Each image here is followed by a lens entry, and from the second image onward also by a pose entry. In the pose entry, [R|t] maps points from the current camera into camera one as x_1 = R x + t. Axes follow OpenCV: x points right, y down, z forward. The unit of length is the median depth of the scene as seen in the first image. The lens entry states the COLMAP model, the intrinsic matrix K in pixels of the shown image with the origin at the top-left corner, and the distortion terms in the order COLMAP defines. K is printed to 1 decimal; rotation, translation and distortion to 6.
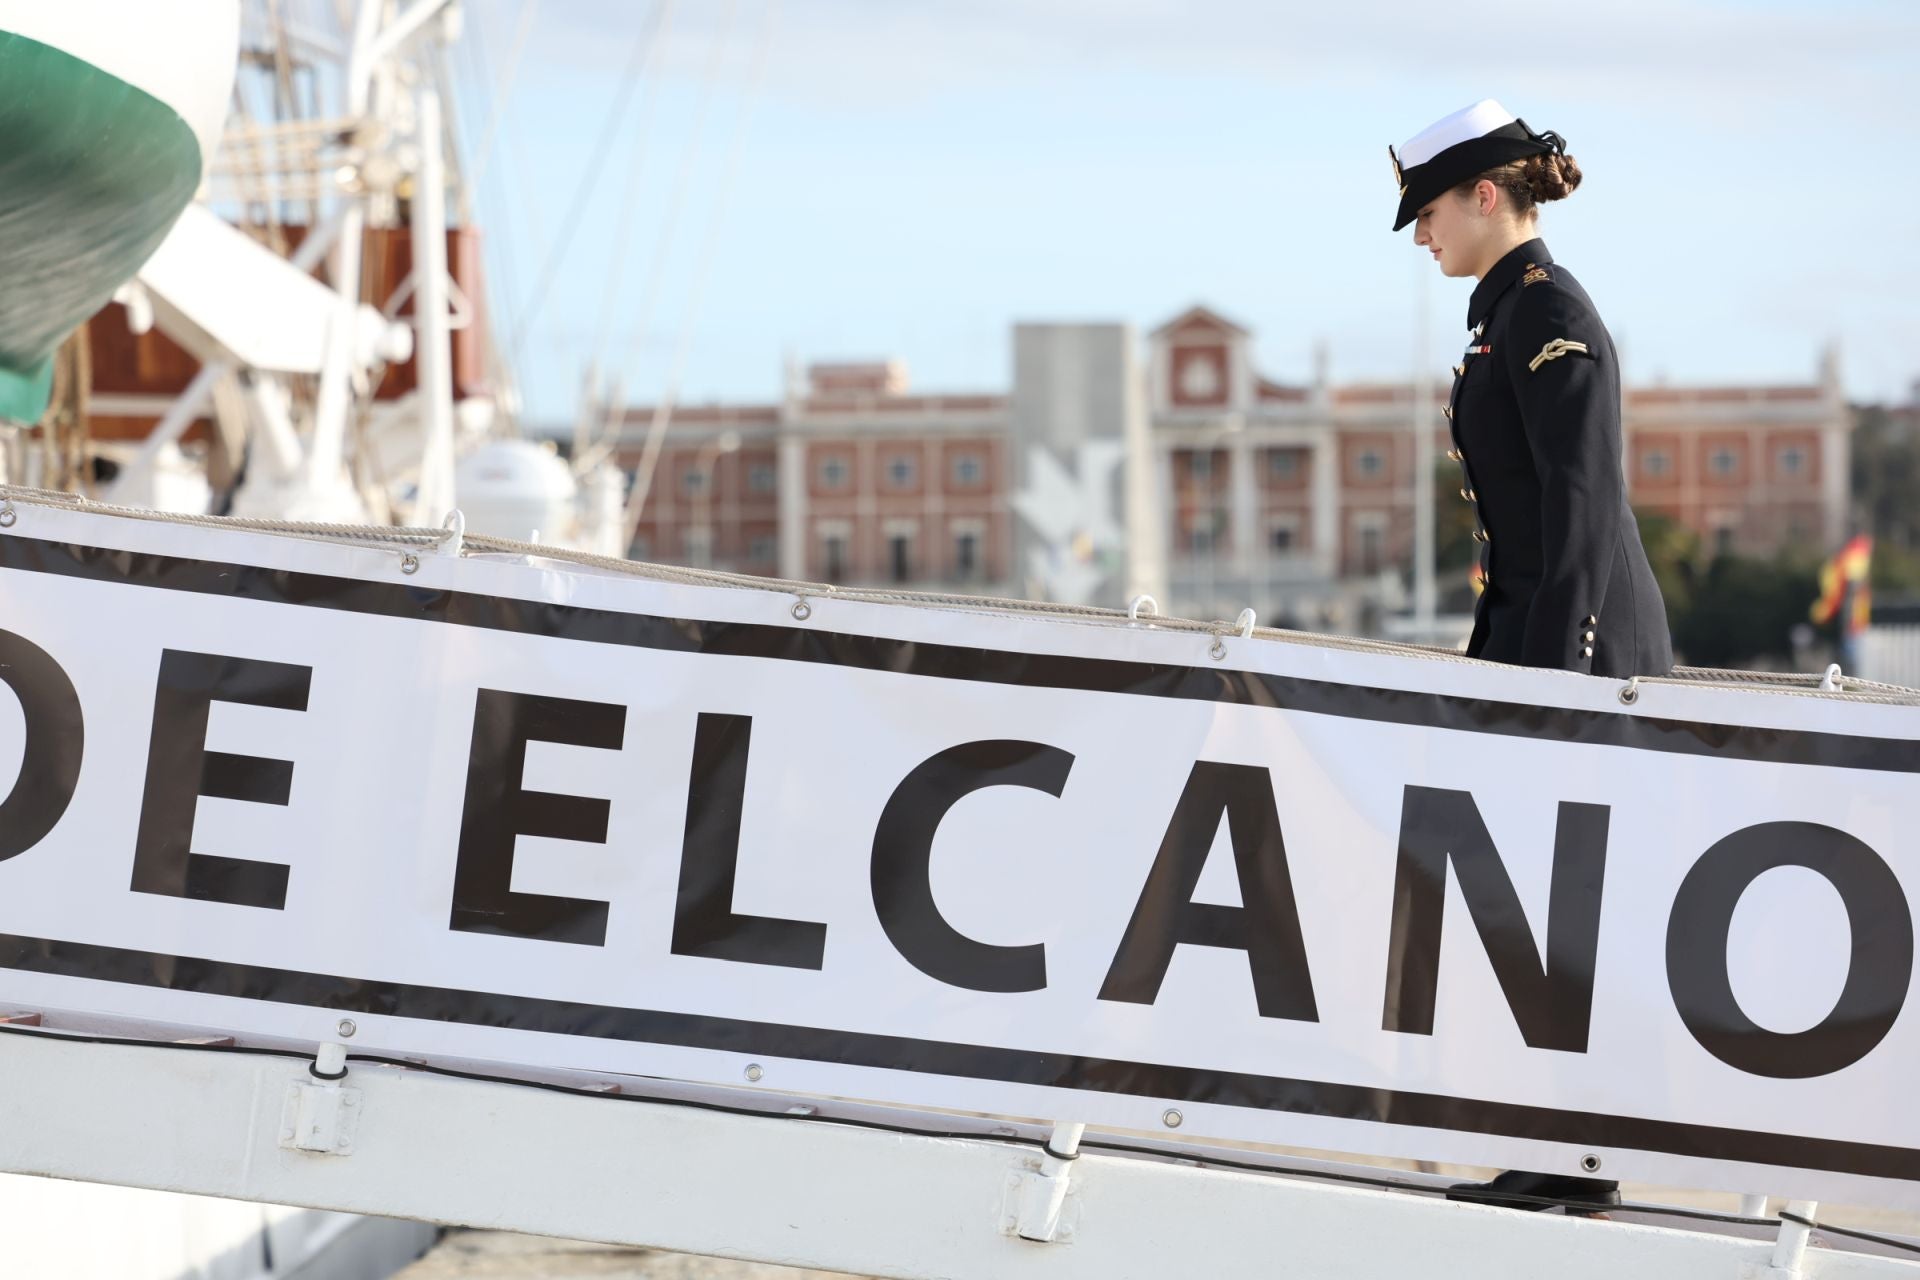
lens RADIAL K [[3708.9, 0, 854.6], [0, 3708.9, 642.1], [0, 0, 1]] dist [0.260704, -0.360864]
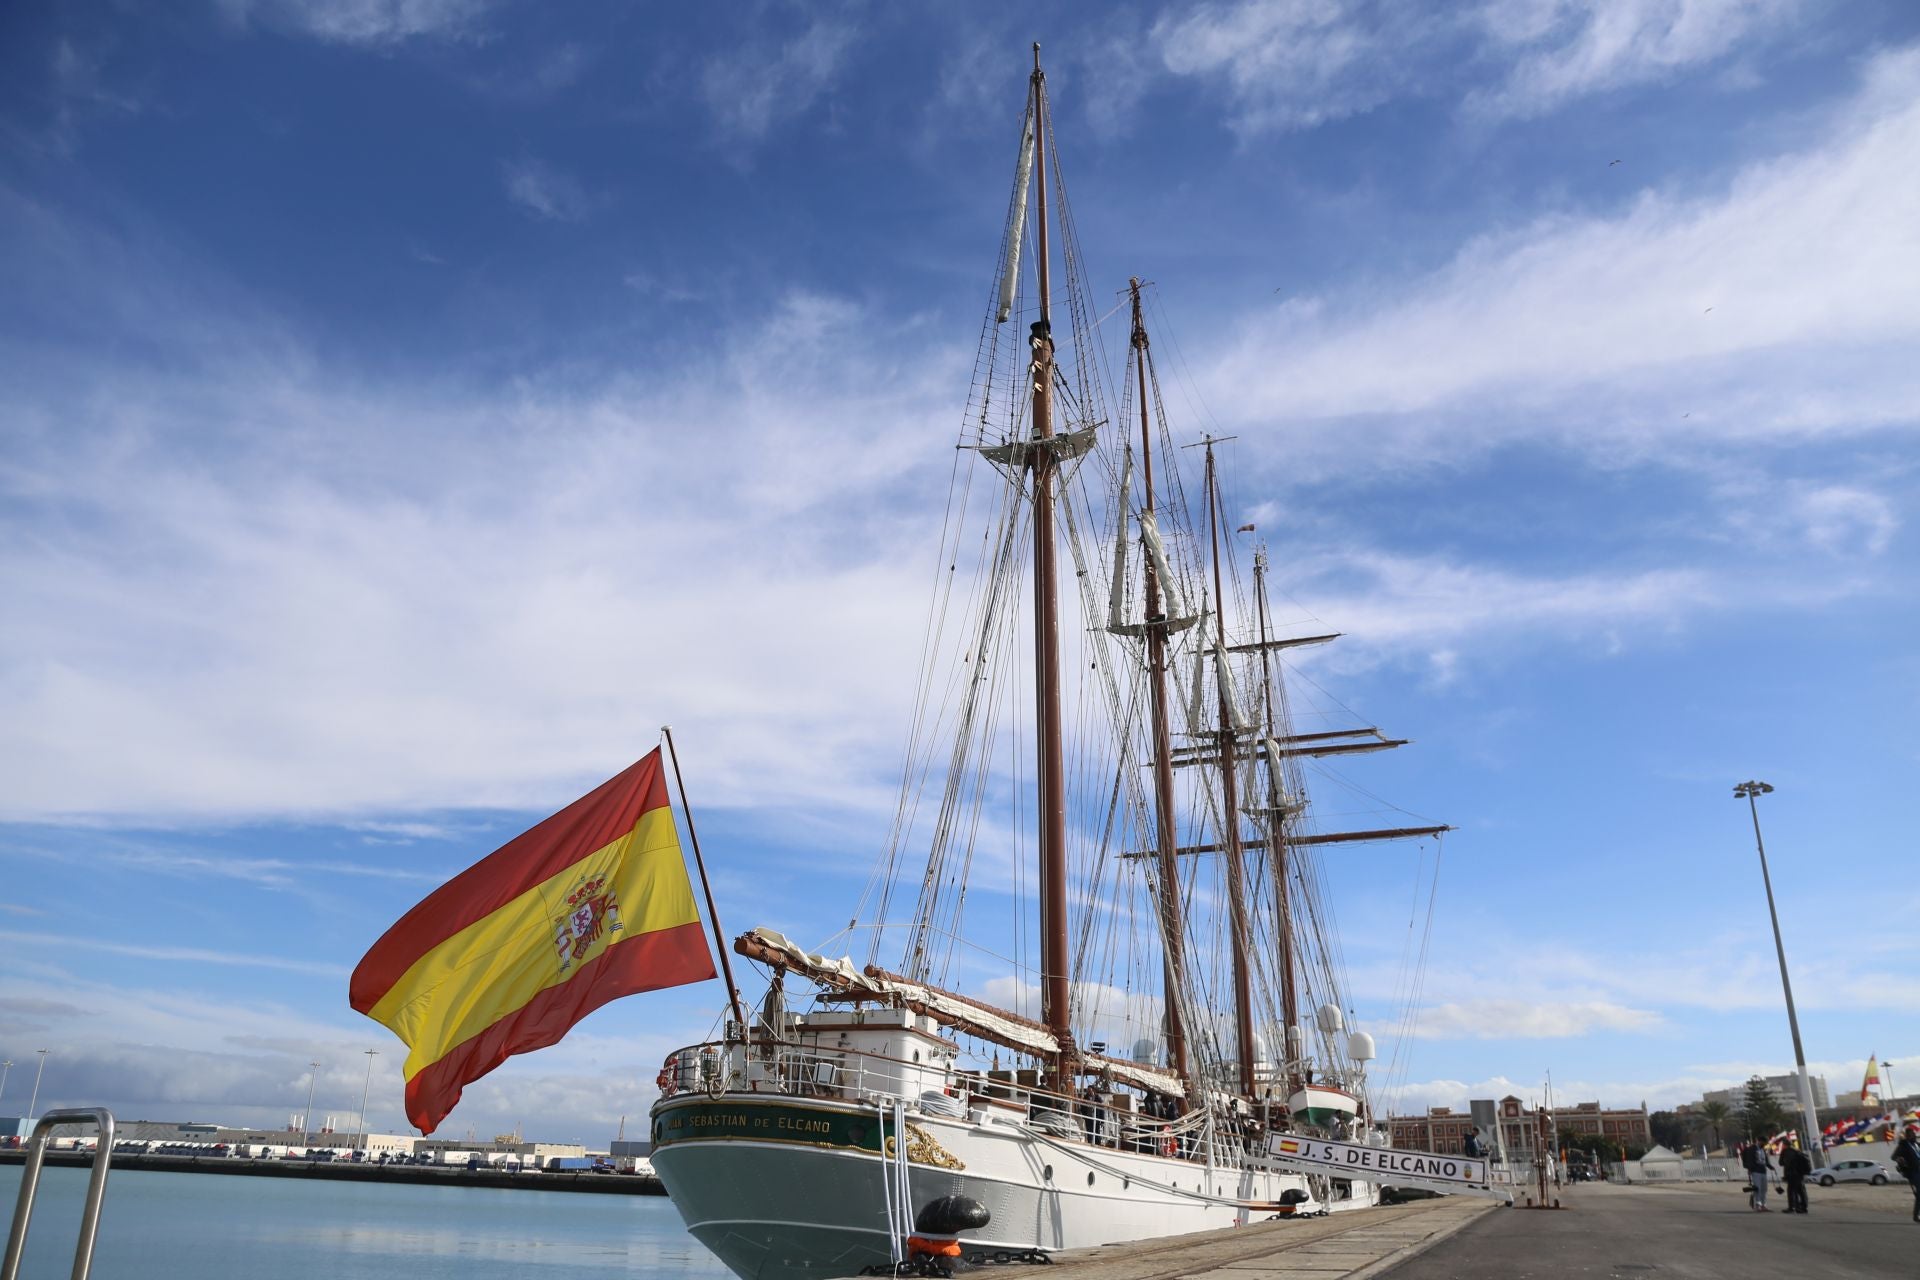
lens RADIAL K [[1337.7, 0, 968.2], [0, 1337.7, 669.5], [0, 0, 1]] dist [-0.010321, -0.001419]
pose [[0.933158, -0.108962, -0.342554, 0.566720], [-0.020460, 0.935307, -0.353245, 0.151728], [0.358883, 0.336642, 0.870560, -6.769433]]
